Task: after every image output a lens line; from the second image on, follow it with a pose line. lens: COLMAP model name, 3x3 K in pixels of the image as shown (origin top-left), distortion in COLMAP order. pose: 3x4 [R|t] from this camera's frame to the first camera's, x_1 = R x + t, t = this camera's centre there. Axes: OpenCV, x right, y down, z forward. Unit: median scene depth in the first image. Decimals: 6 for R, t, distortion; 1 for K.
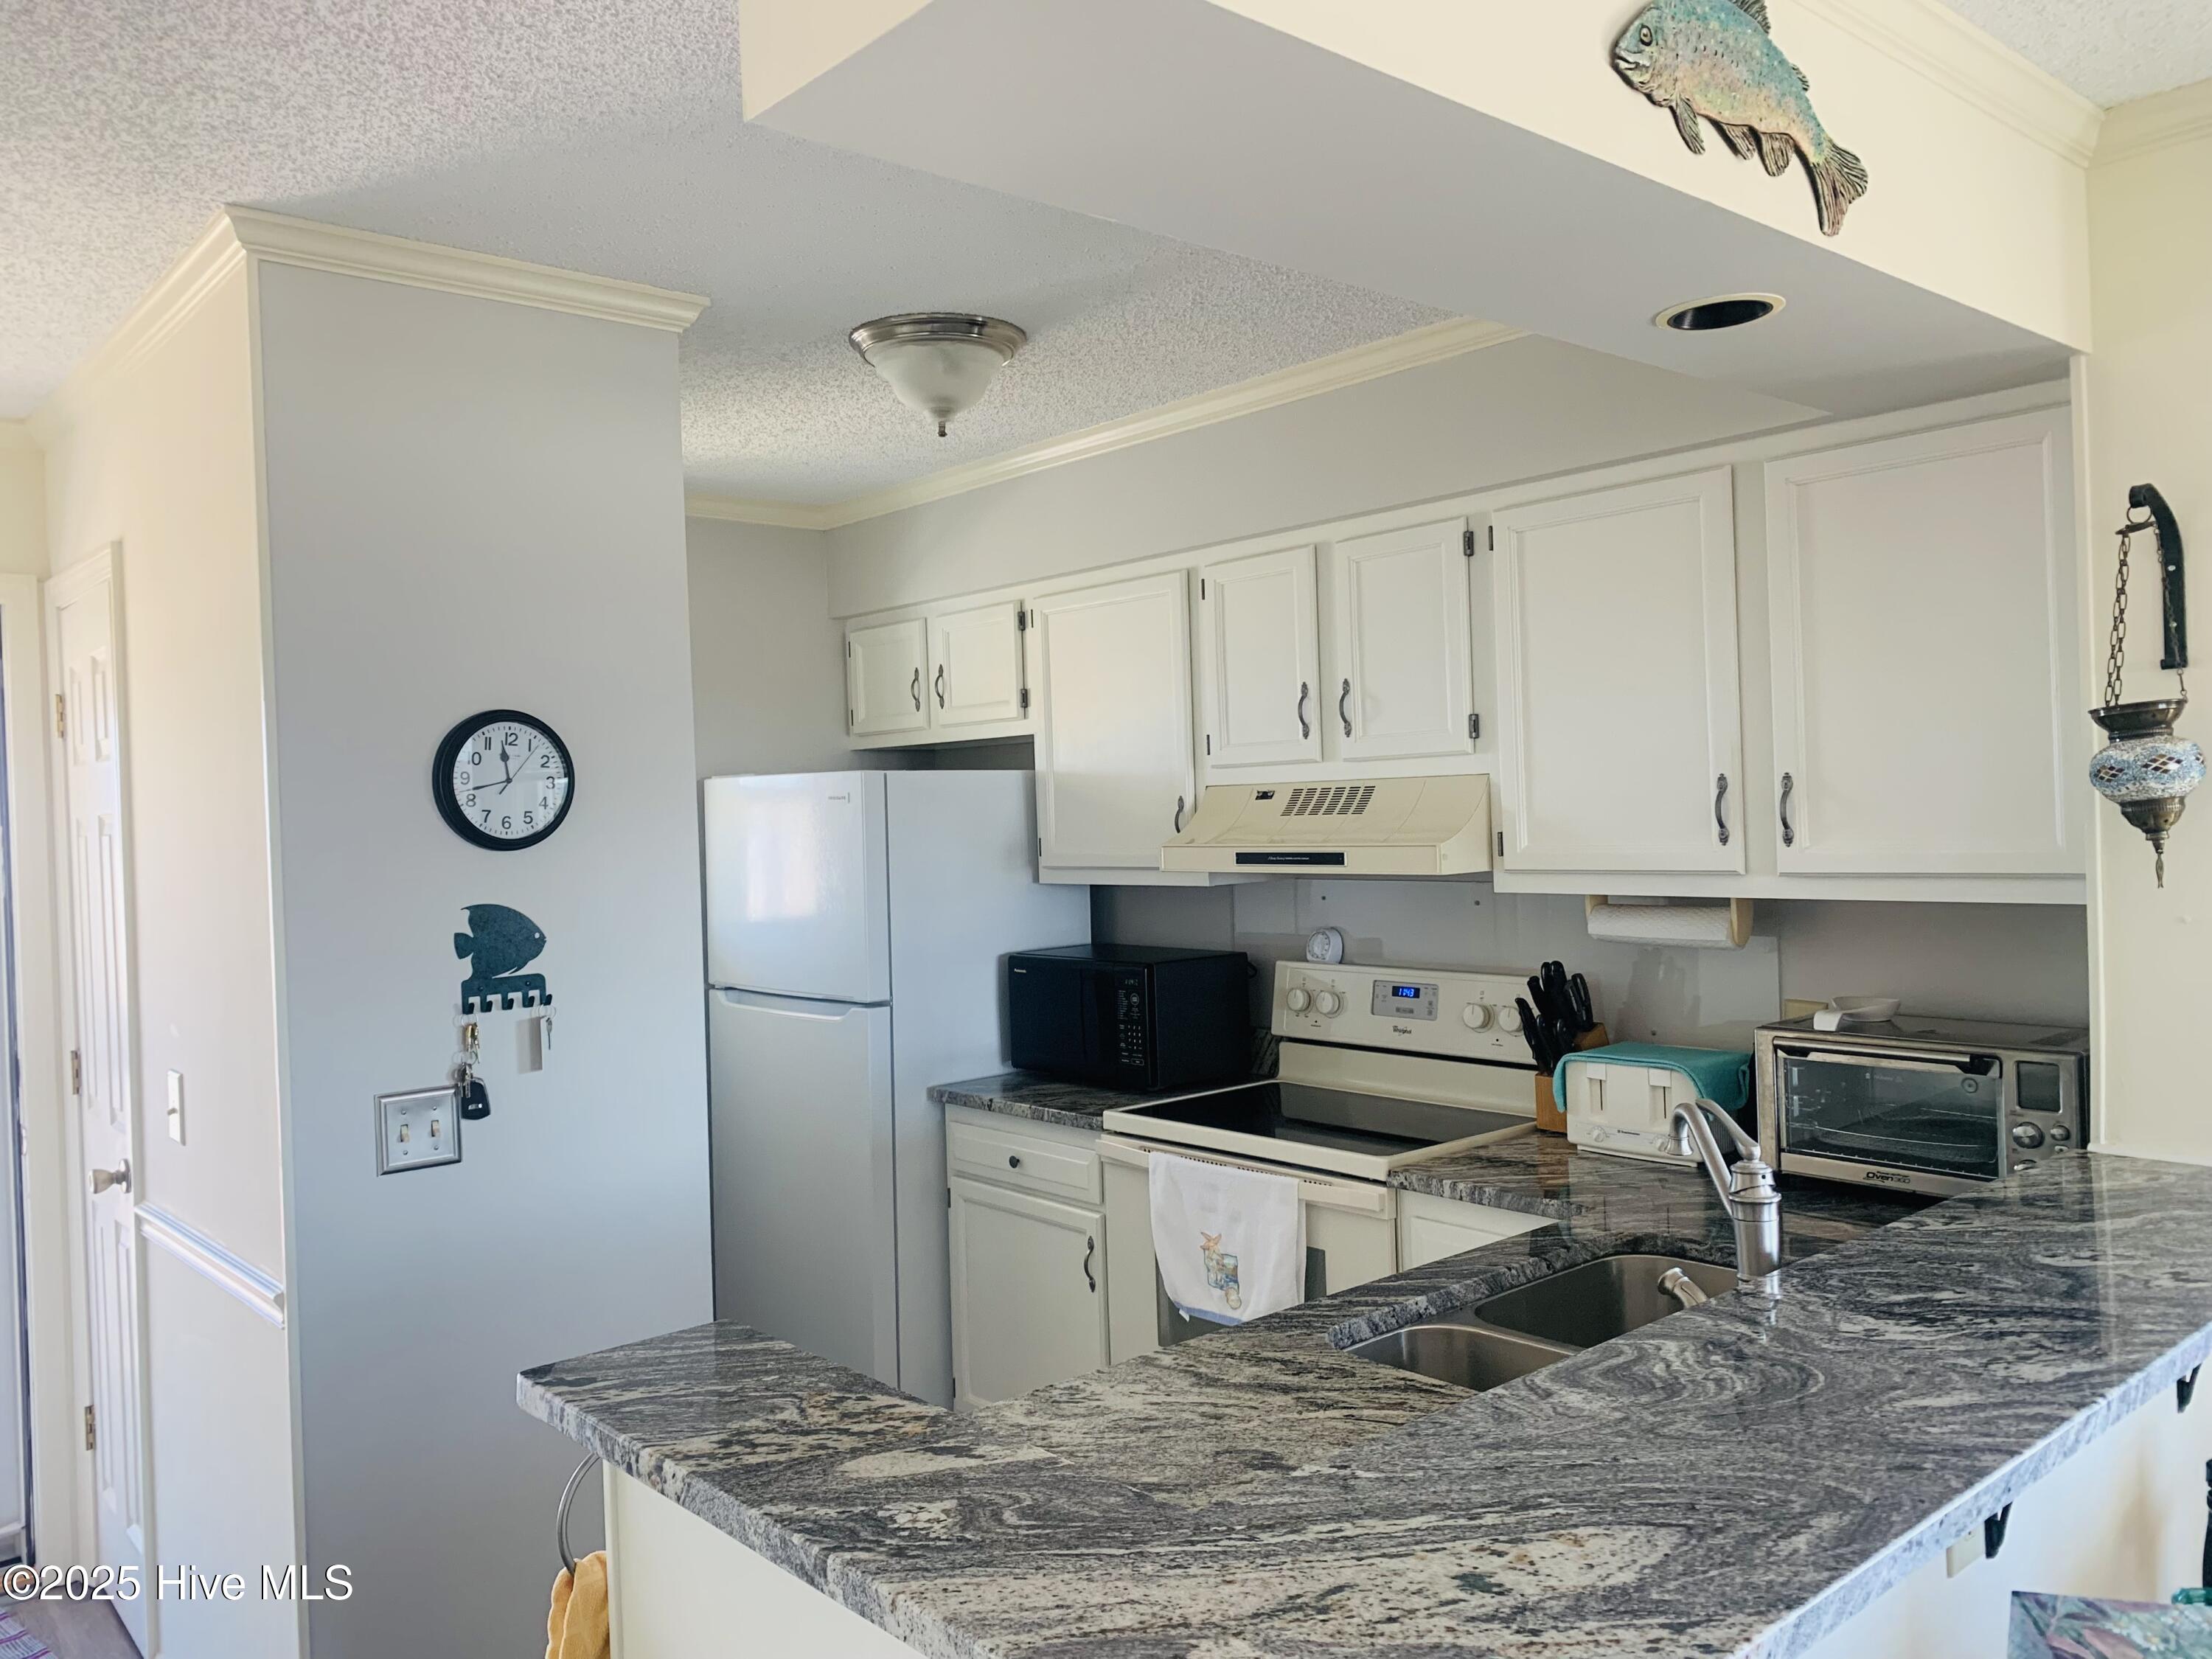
lens RADIAL K [[1651.4, 0, 1086.7], [0, 1651.4, 822.6], [0, 0, 1]] dist [0.041413, -0.048828]
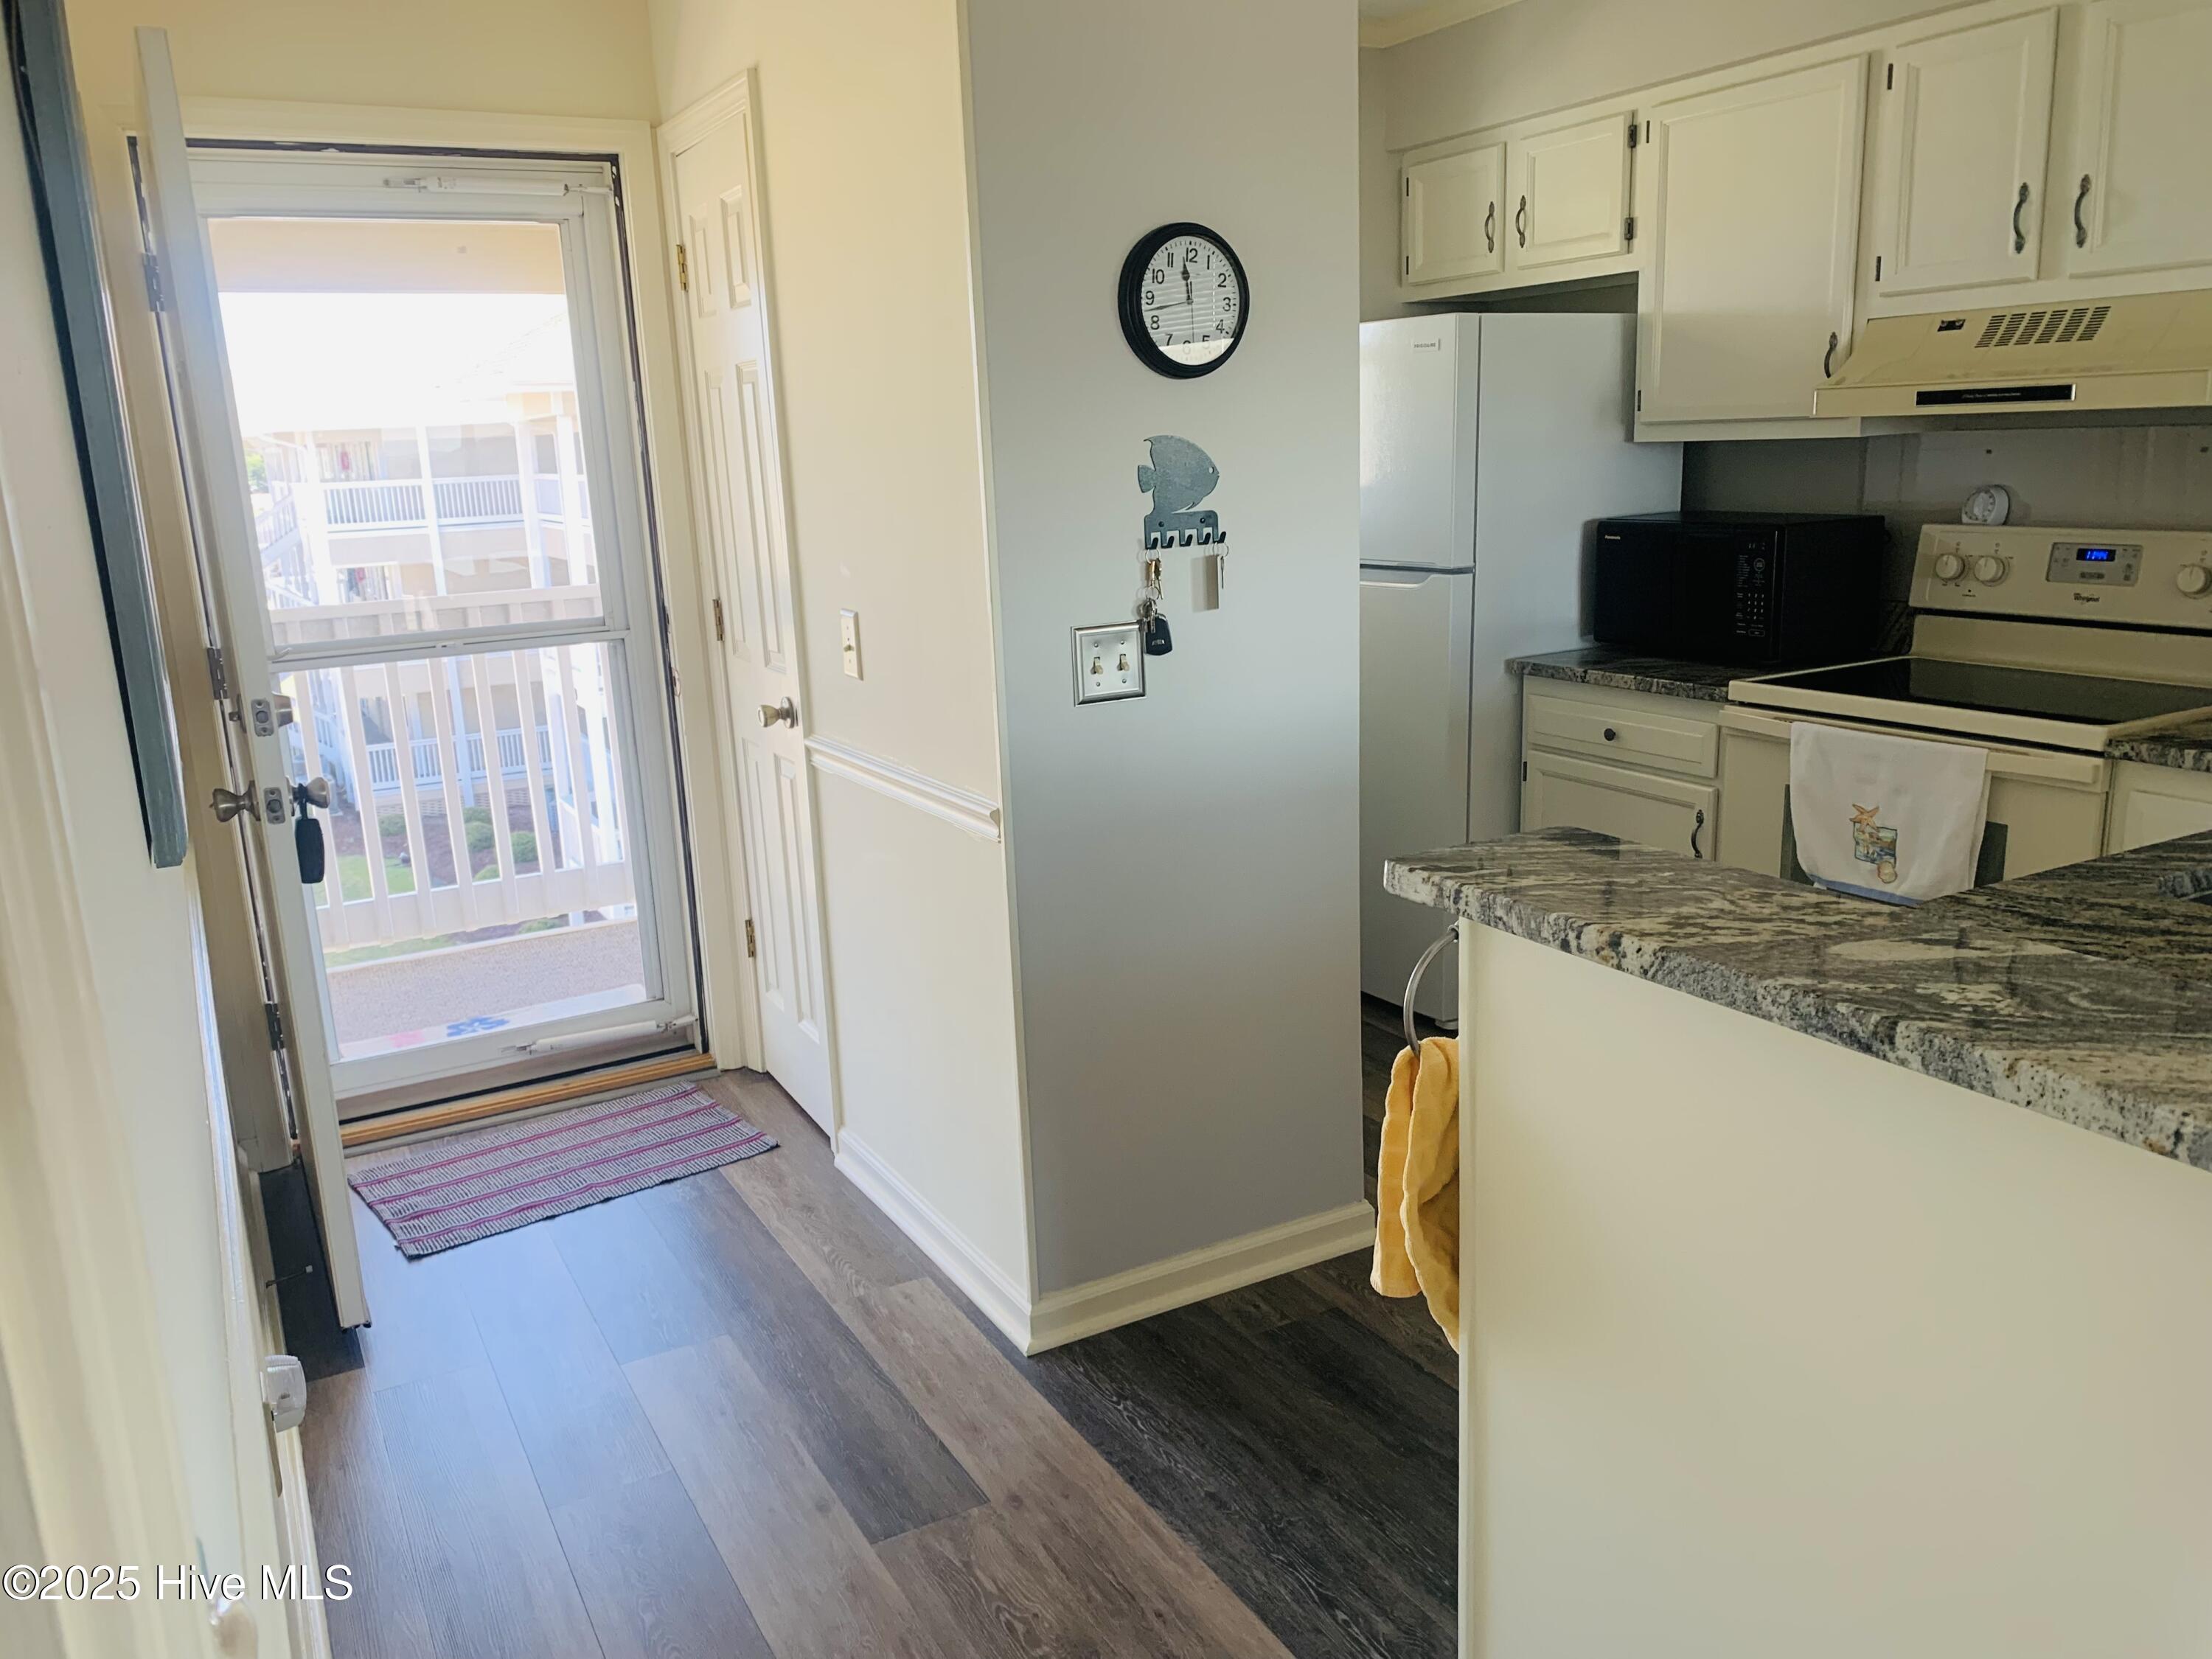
lens RADIAL K [[1668.1, 0, 1107.4], [0, 1668.1, 826.2], [0, 0, 1]] dist [0.028208, -0.027449]
pose [[0.976953, 0.042550, -0.209170, -0.181123], [0.006597, 0.973444, 0.228832, 0.048846], [0.213352, -0.224938, 0.950728, 0.006598]]
